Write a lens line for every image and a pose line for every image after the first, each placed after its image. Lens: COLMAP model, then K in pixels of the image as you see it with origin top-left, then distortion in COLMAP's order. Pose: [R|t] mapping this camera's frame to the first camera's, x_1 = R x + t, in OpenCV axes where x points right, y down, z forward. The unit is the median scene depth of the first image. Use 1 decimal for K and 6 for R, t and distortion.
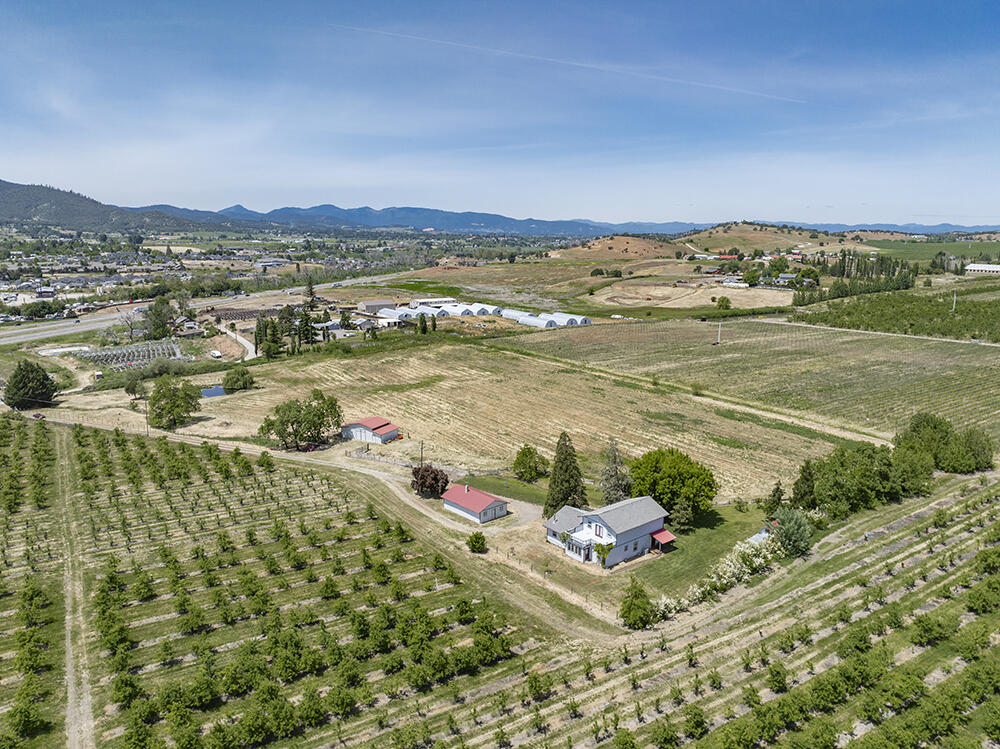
lens RADIAL K [[703.7, 0, 500.0], [0, 703.7, 374.5], [0, 0, 1]] dist [-0.039265, 0.000809]
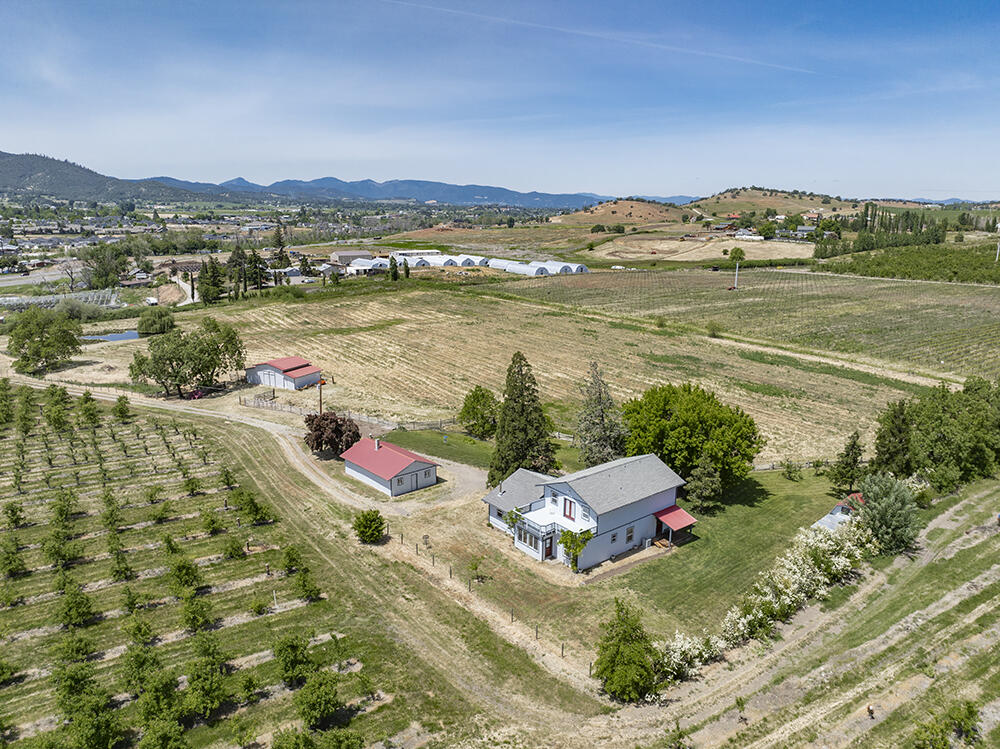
lens RADIAL K [[706.7, 0, 500.0], [0, 706.7, 374.5], [0, 0, 1]] dist [-0.052238, 0.023854]
pose [[0.999986, 0.003096, -0.004307, 0.076405], [-0.002940, 0.999355, 0.035796, 0.078317], [0.004415, -0.035783, 0.999350, 0.364317]]
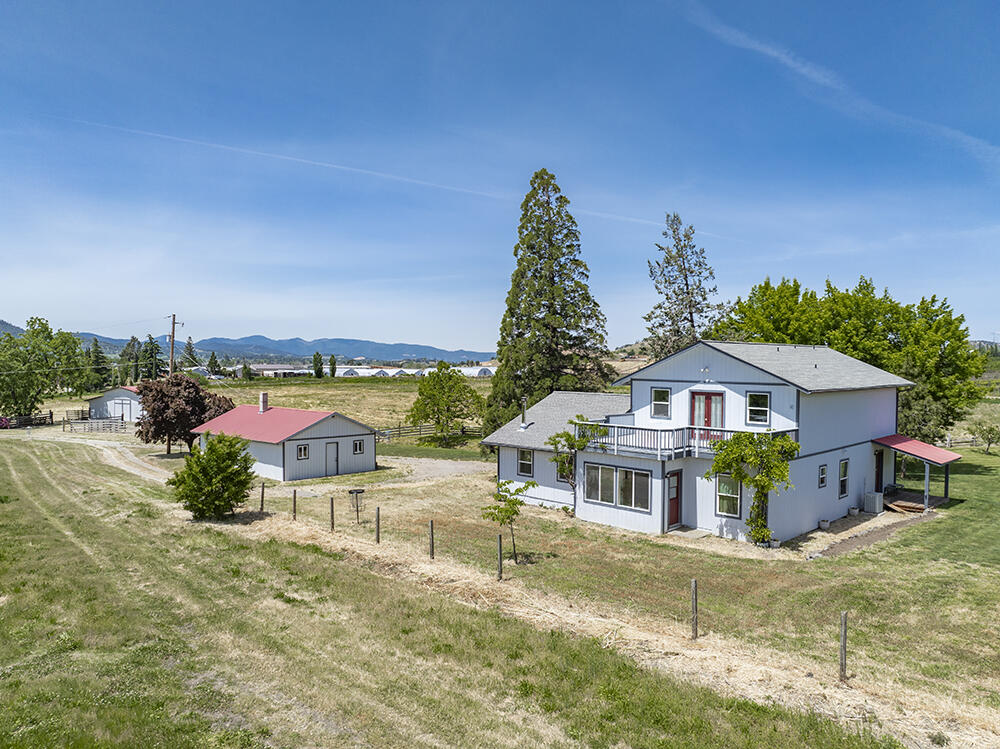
lens RADIAL K [[706.7, 0, 500.0], [0, 706.7, 374.5], [0, 0, 1]] dist [-0.052238, 0.023854]
pose [[0.995271, -0.000177, 0.097137, 0.039090], [0.017853, 0.983296, -0.181135, 0.230581], [-0.095483, 0.182013, 0.978649, 0.690760]]
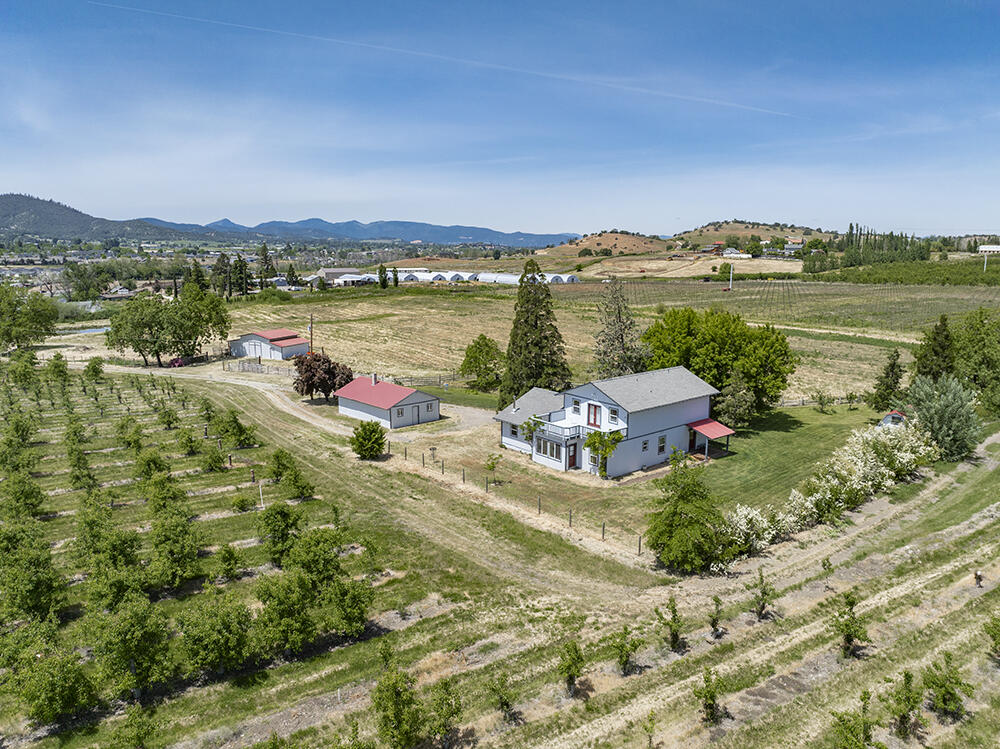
lens RADIAL K [[706.7, 0, 500.0], [0, 706.7, 374.5], [0, 0, 1]] dist [-0.052238, 0.023854]
pose [[0.999859, -0.004582, 0.016173, 0.055139], [0.004883, 0.999815, -0.018605, 0.183570], [-0.016085, 0.018681, 0.999696, 0.420443]]
